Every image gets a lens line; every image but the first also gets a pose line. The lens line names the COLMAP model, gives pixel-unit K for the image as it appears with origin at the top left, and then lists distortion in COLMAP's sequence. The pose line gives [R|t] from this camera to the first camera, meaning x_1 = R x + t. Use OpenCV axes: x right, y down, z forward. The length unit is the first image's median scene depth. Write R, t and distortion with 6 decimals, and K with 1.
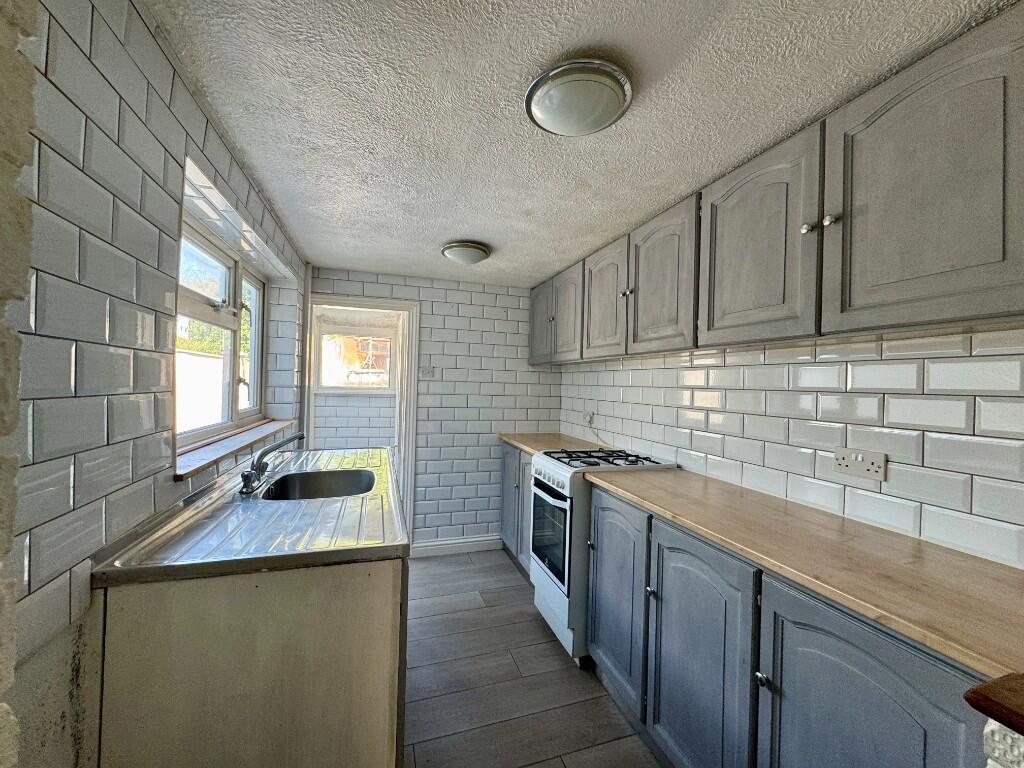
lens RADIAL K [[409.0, 0, 514.9], [0, 409.0, 386.3], [0, 0, 1]] dist [-0.002699, 0.000183]
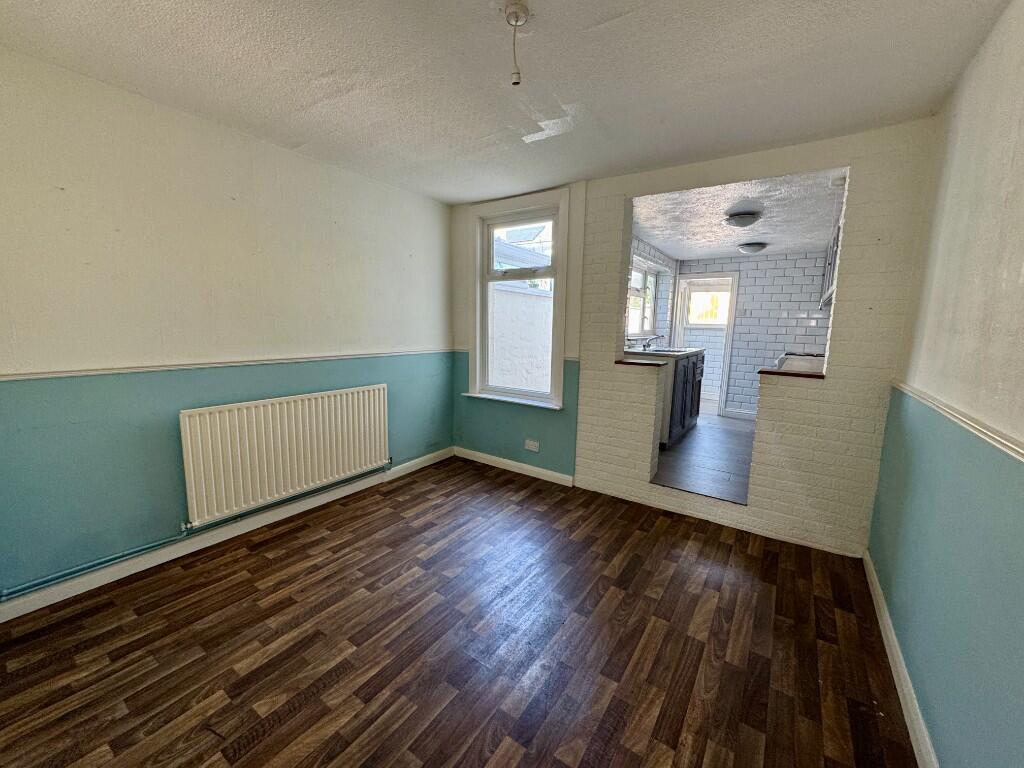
lens RADIAL K [[409.0, 0, 511.4], [0, 409.0, 382.2], [0, 0, 1]] dist [-0.002699, 0.000183]
pose [[0.600459, 0.105384, -0.792681, 0.692976], [-0.010045, 0.992194, 0.124300, 0.060471], [0.799592, -0.066675, 0.596831, -0.947387]]
